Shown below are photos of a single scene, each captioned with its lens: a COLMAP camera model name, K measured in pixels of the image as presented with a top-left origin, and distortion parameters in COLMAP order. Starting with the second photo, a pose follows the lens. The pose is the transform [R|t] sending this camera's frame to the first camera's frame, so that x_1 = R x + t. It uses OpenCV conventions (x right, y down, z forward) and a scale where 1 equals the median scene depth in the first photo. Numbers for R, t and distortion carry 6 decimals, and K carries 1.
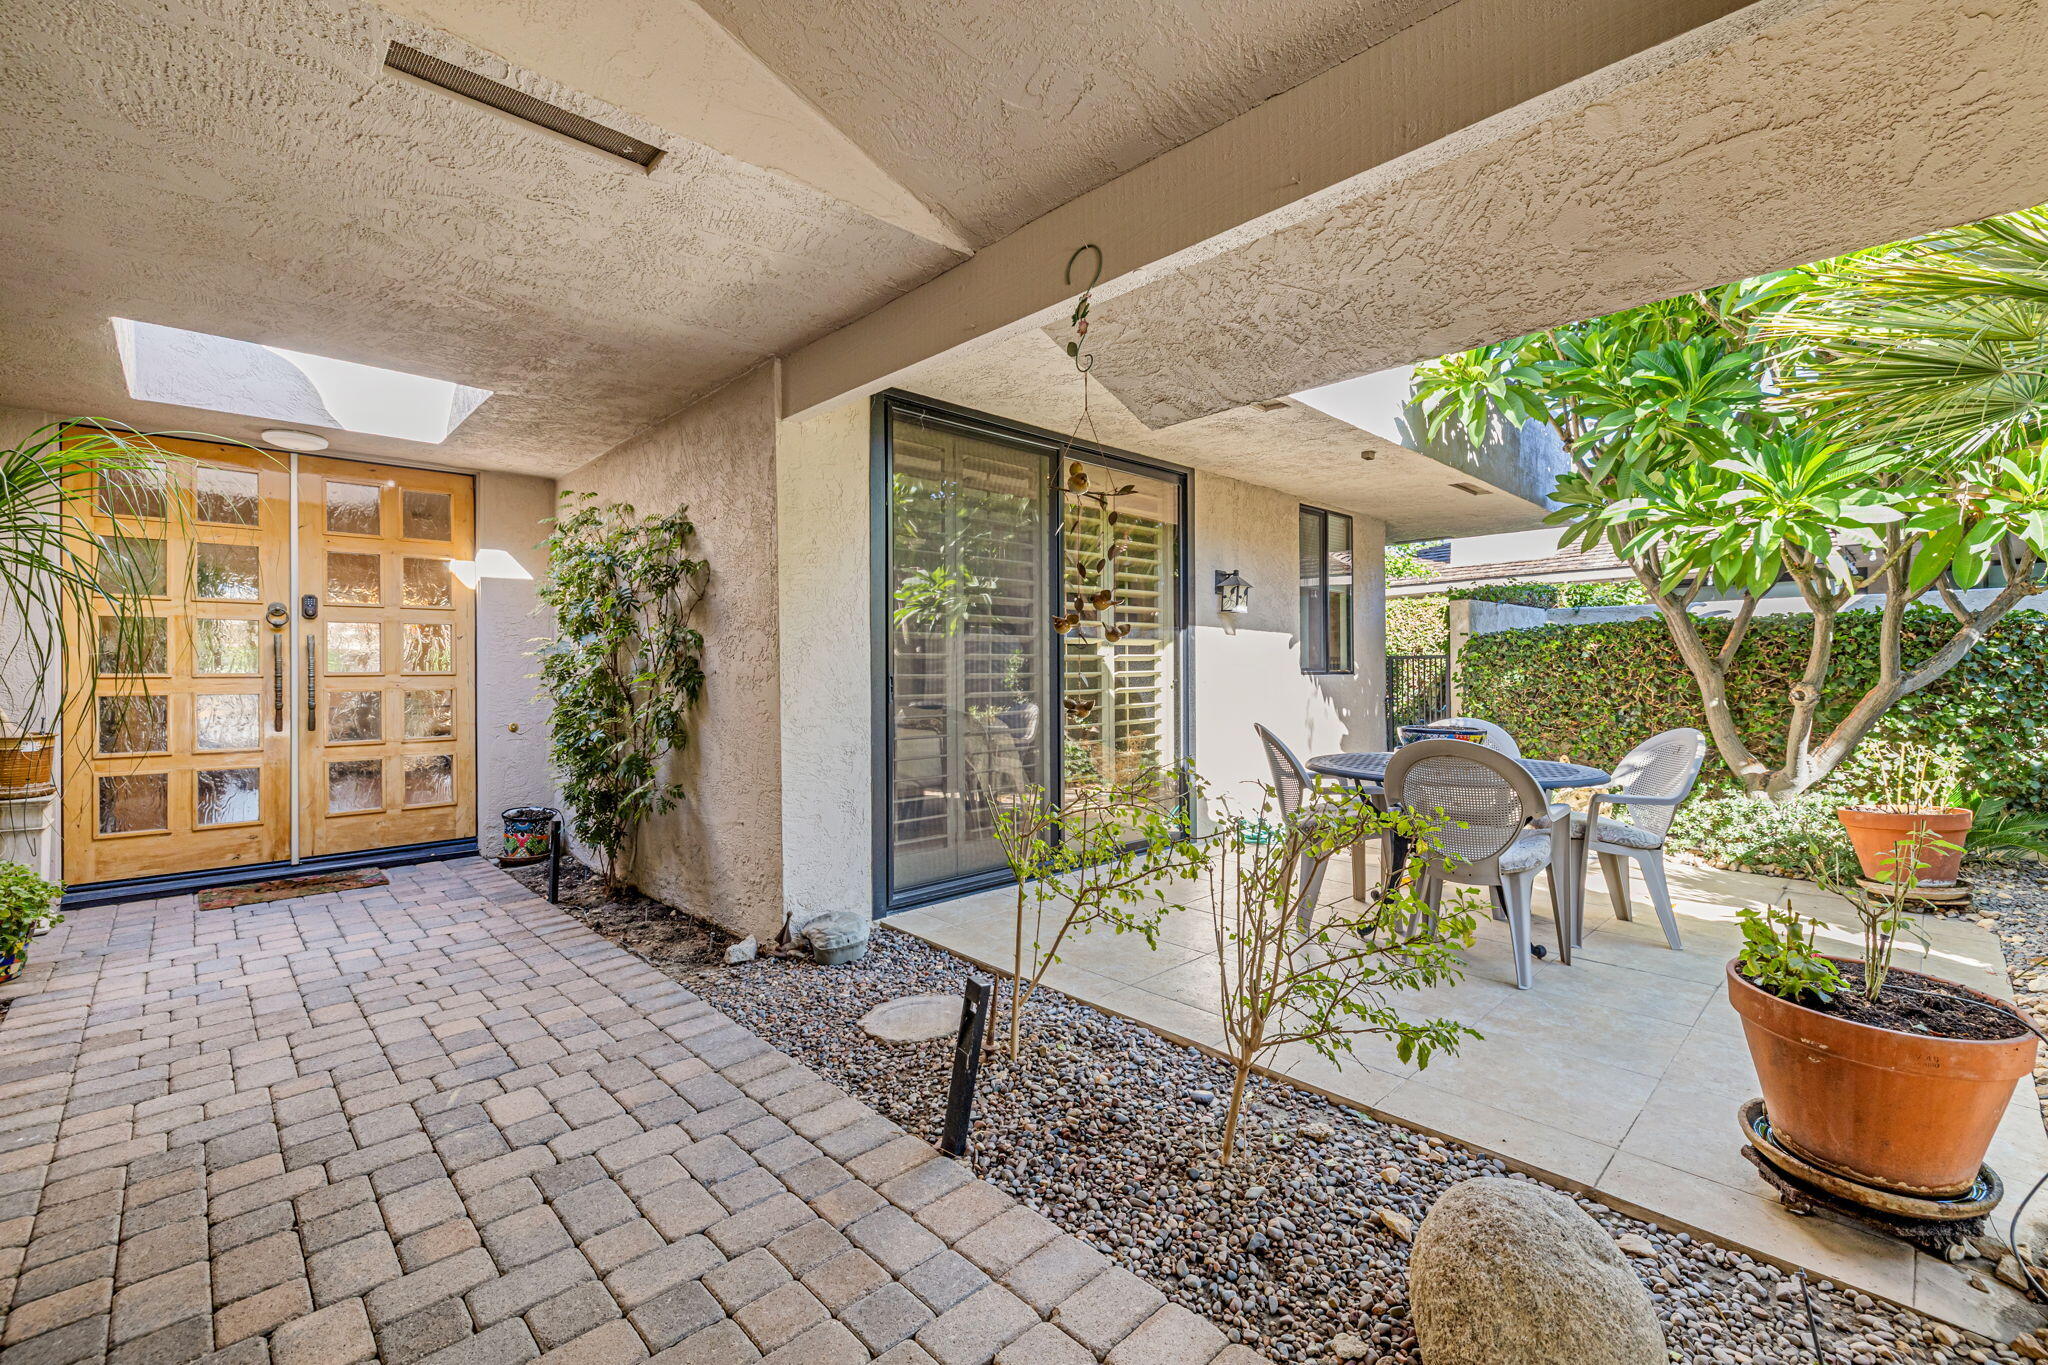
lens RADIAL K [[866.2, 0, 1024.9], [0, 866.2, 674.3], [0, 0, 1]] dist [0.002773, 0.000155]
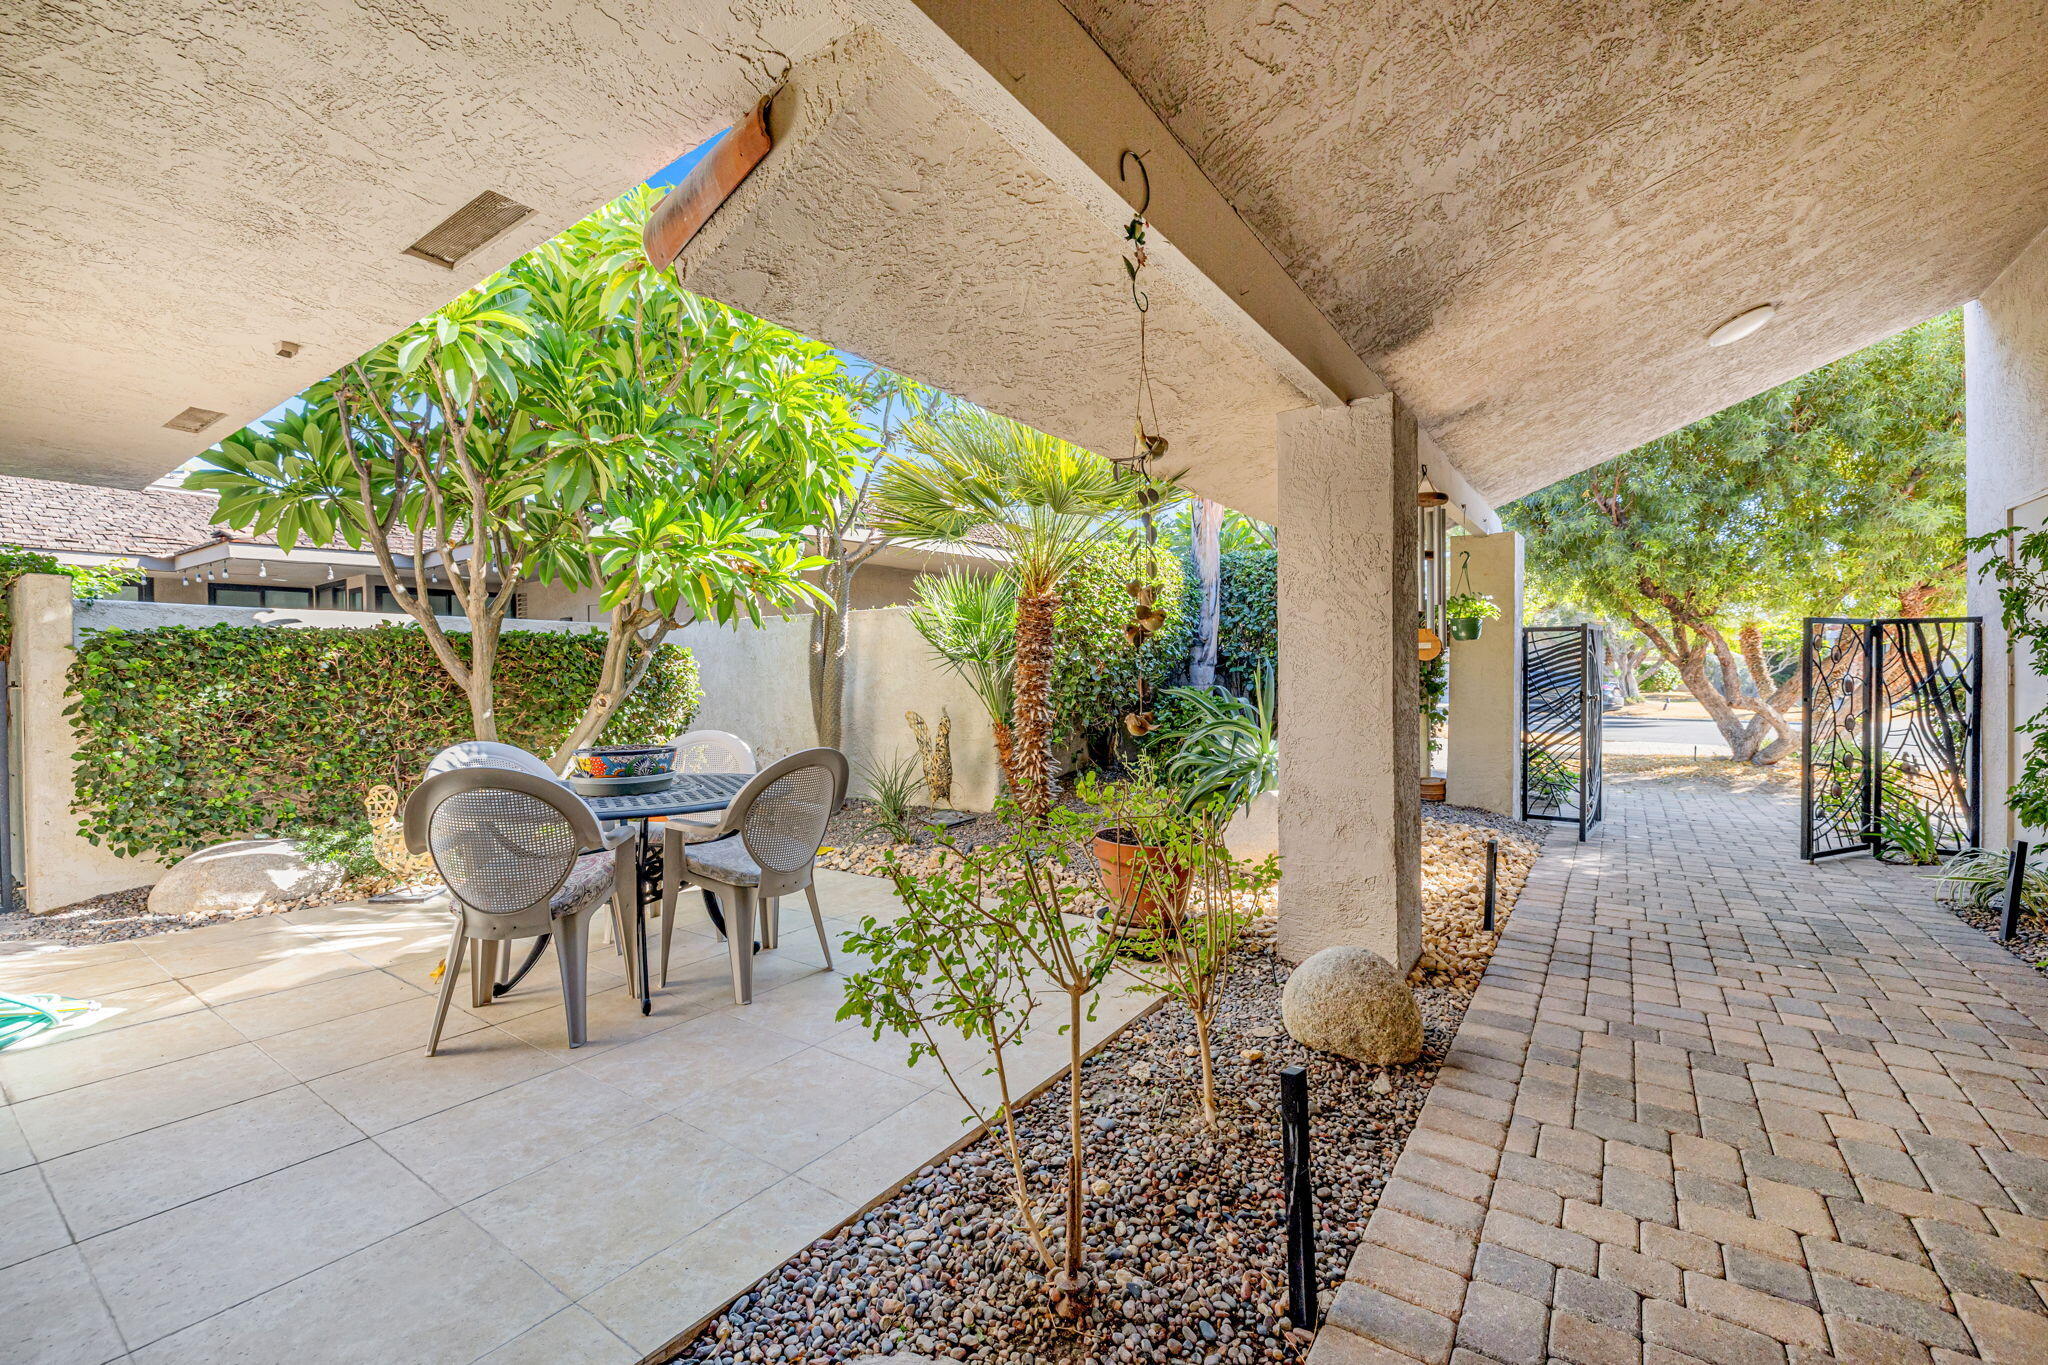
lens RADIAL K [[866.2, 0, 1022.9], [0, 866.2, 678.2], [0, 0, 1]] dist [0.002773, 0.000155]
pose [[-0.181248, -0.000230, 0.983437, -0.369809], [0.016705, 0.999855, 0.003313, -0.002683], [-0.983295, 0.017029, -0.181218, 0.651653]]
